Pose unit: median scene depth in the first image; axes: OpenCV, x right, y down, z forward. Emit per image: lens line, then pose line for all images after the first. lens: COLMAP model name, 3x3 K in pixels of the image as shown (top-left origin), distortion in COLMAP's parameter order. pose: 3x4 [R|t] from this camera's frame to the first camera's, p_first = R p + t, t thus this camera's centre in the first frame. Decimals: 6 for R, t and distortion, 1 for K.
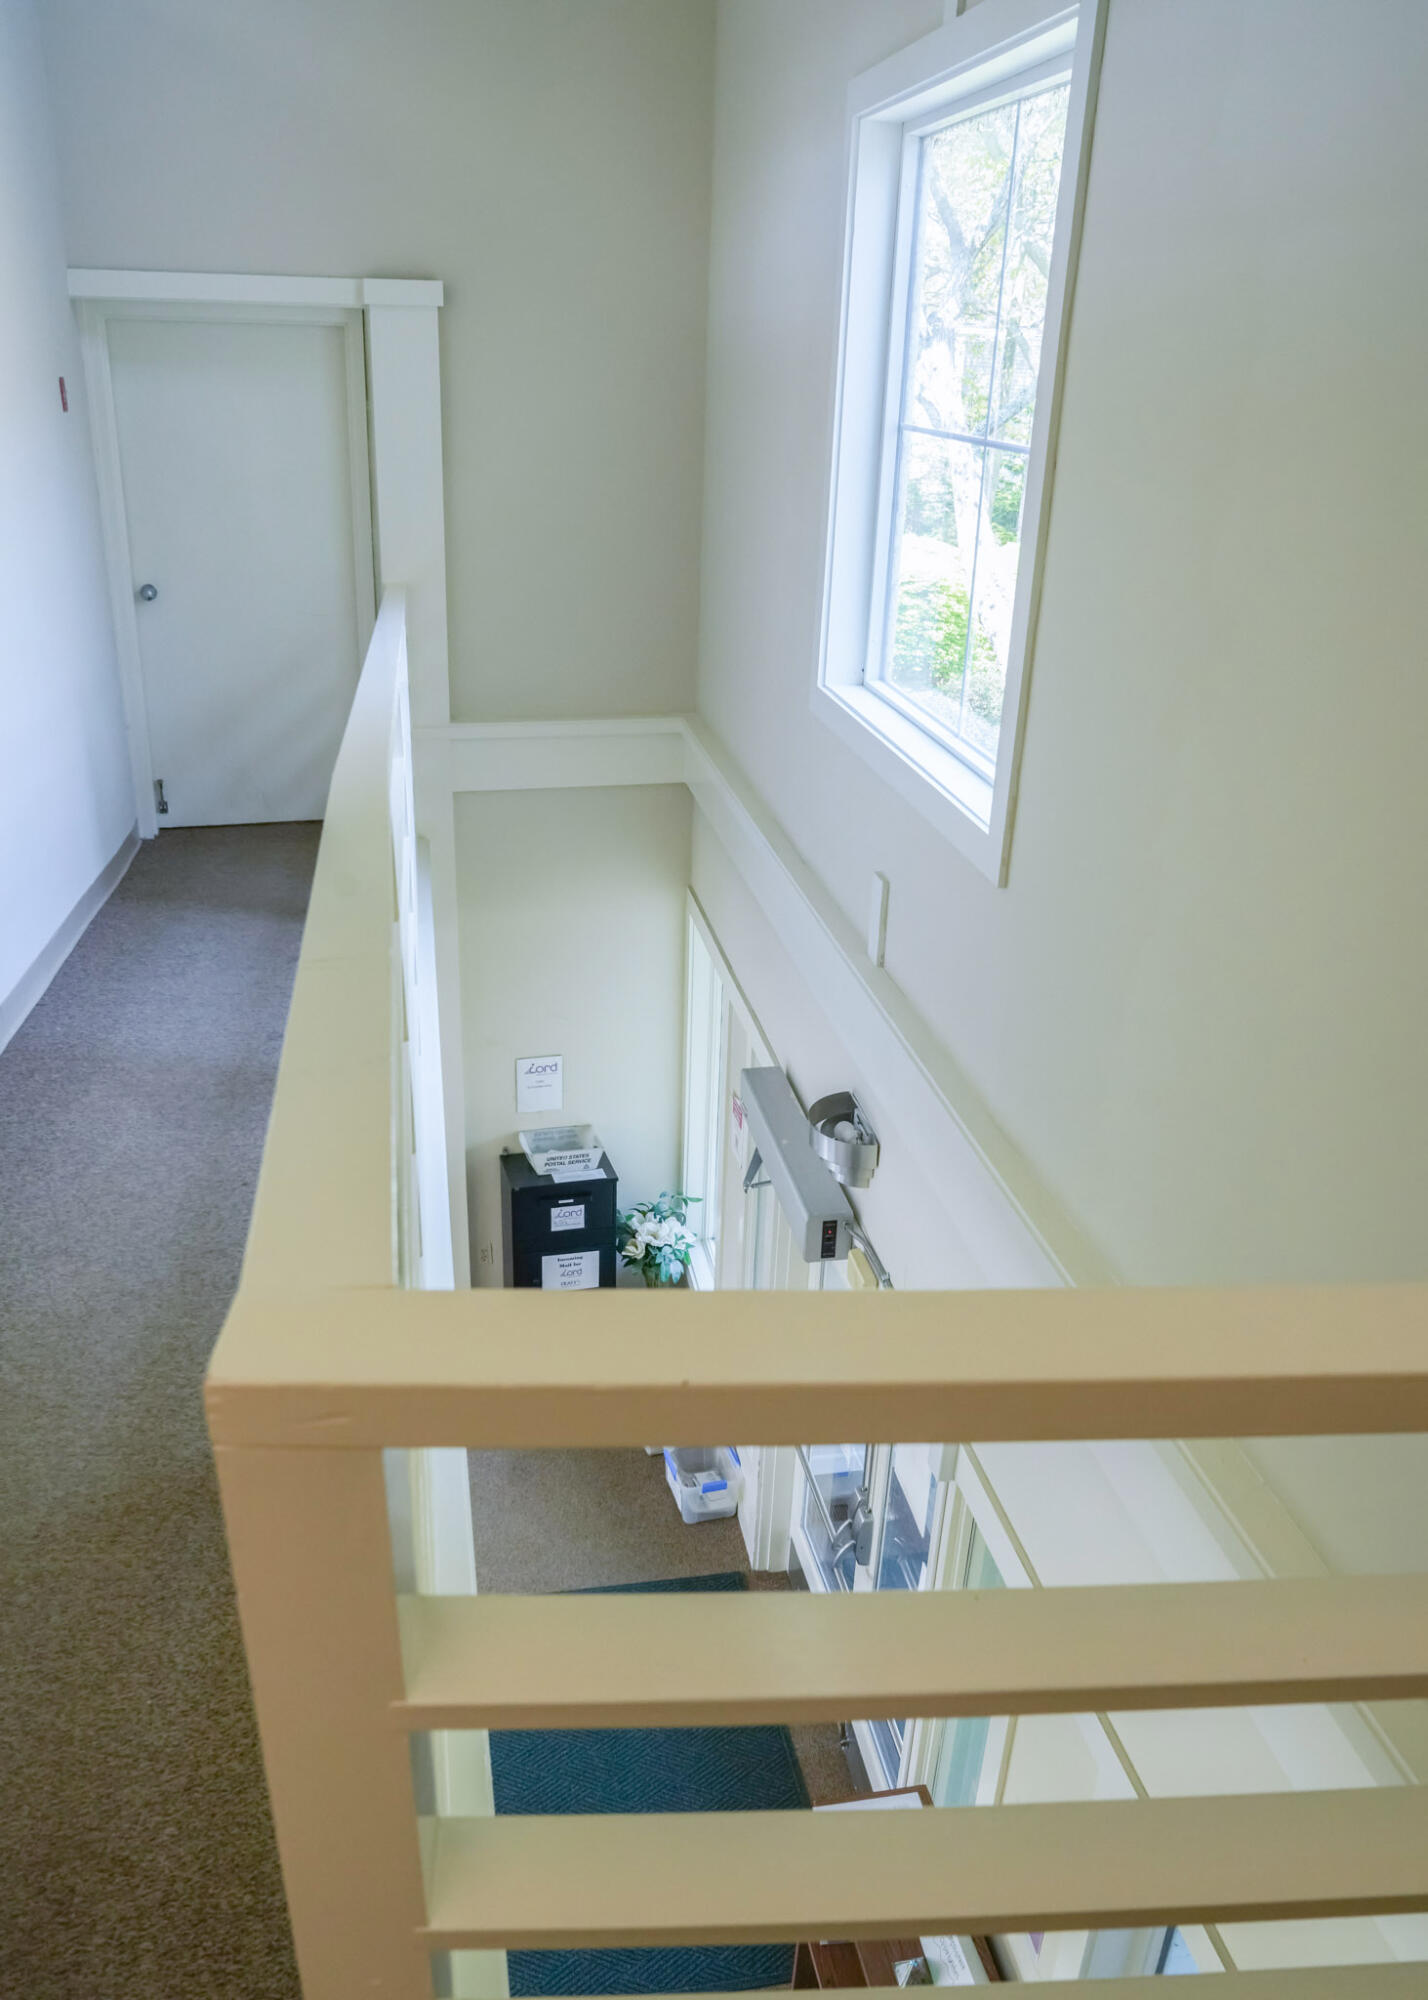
lens RADIAL K [[1564.5, 0, 717.4], [0, 1564.5, 1059.9], [0, 0, 1]] dist [-0.074496, 0.096069]
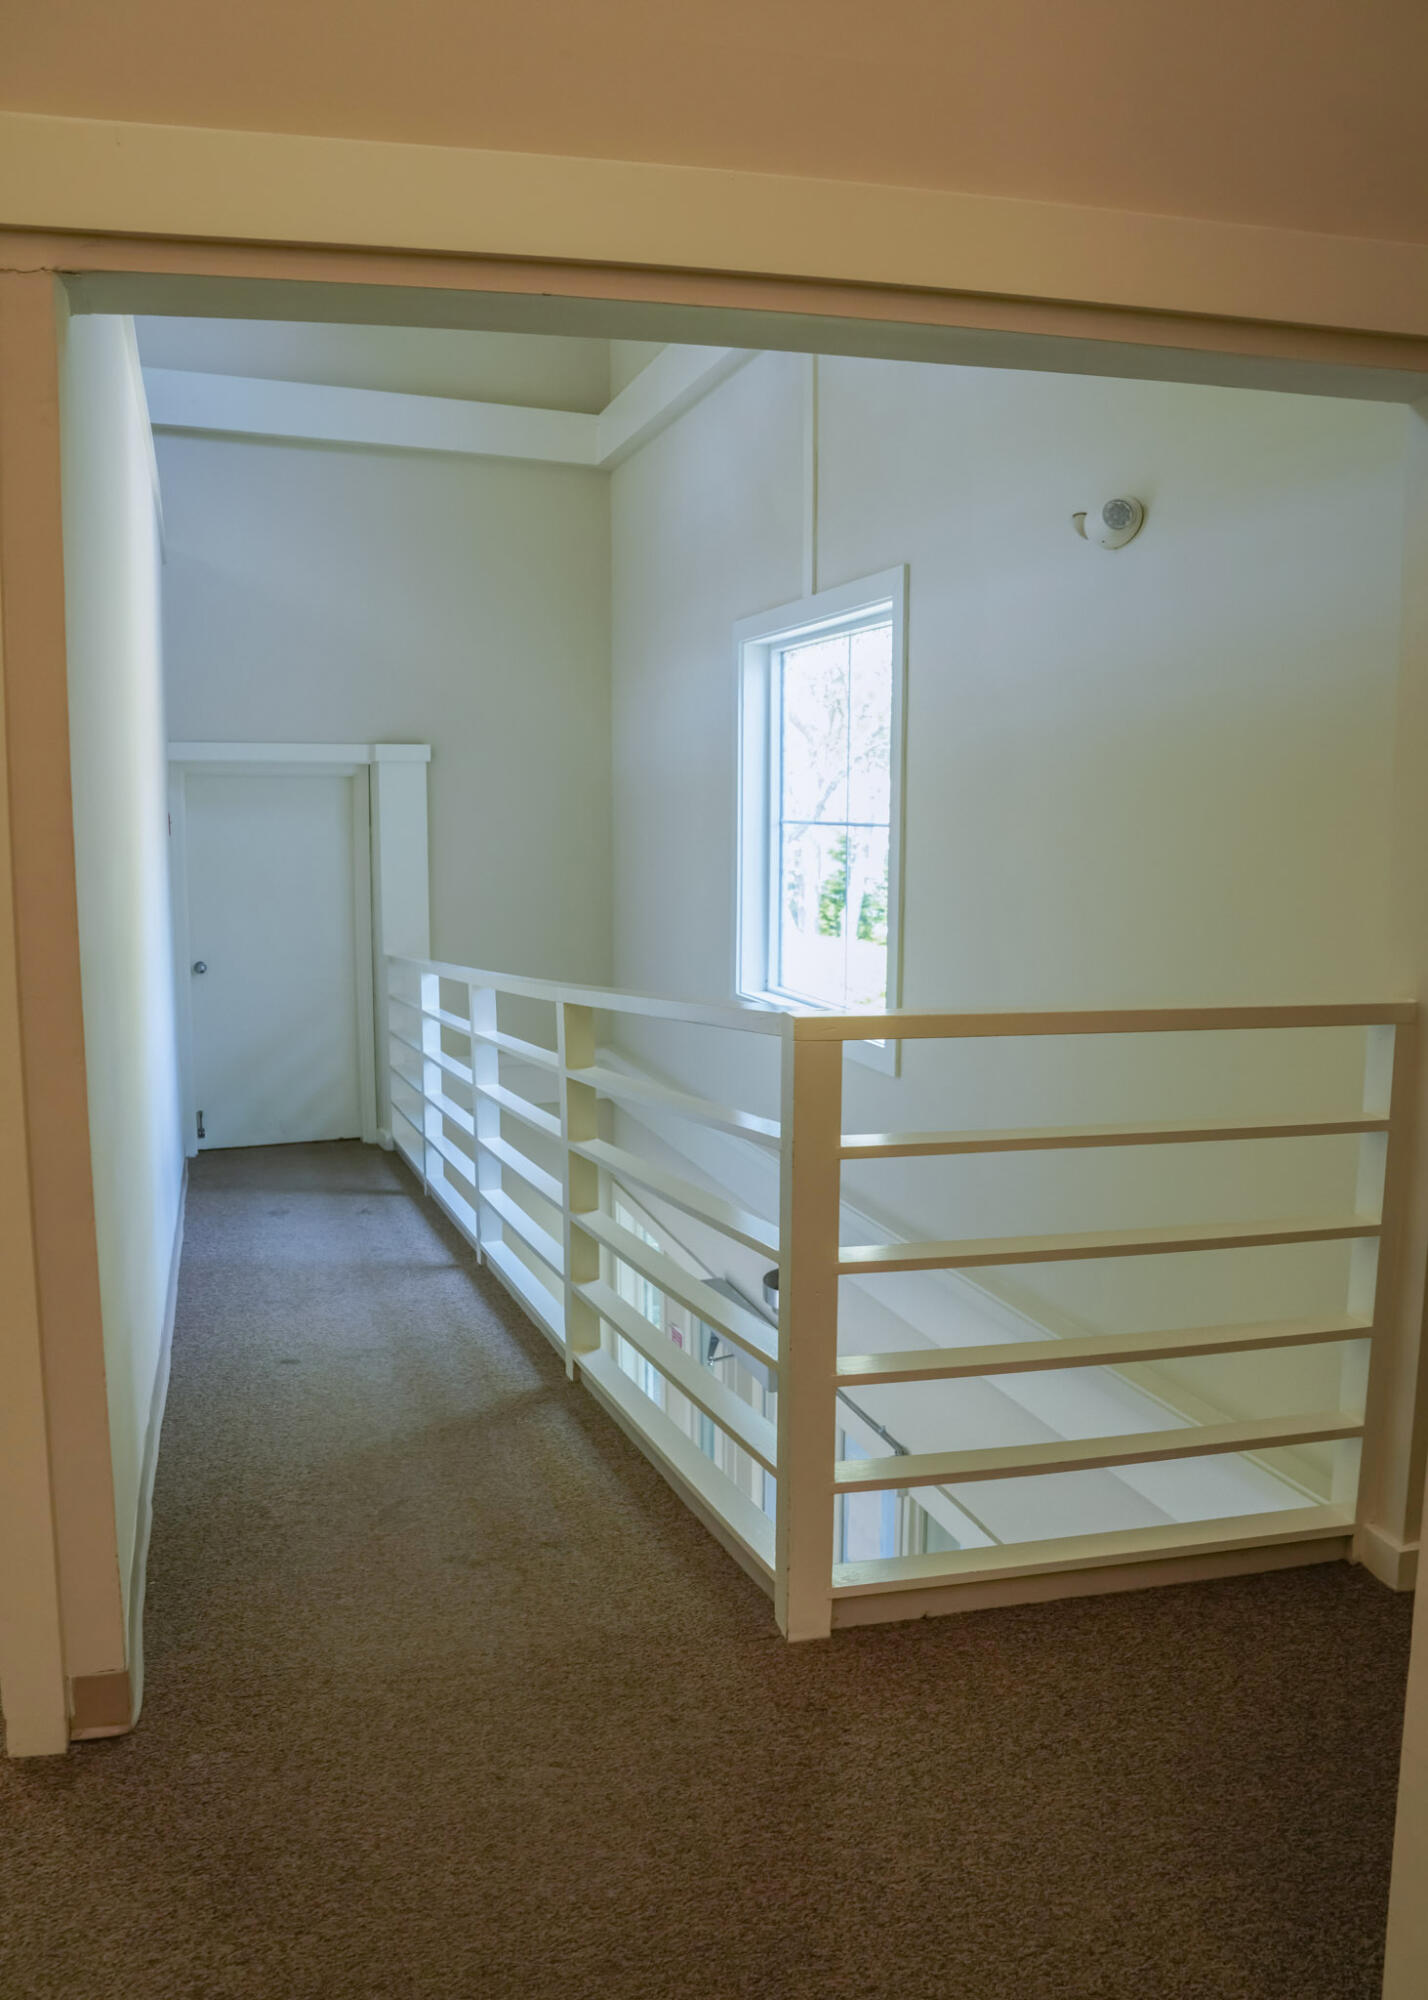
lens RADIAL K [[1564.5, 0, 717.4], [0, 1564.5, 1059.9], [0, 0, 1]] dist [-0.074496, 0.096069]
pose [[0.987375, -0.050929, 0.149992, -0.174197], [0.089613, 0.960401, -0.263815, 0.202032], [-0.130617, 0.273926, 0.952840, -0.367762]]
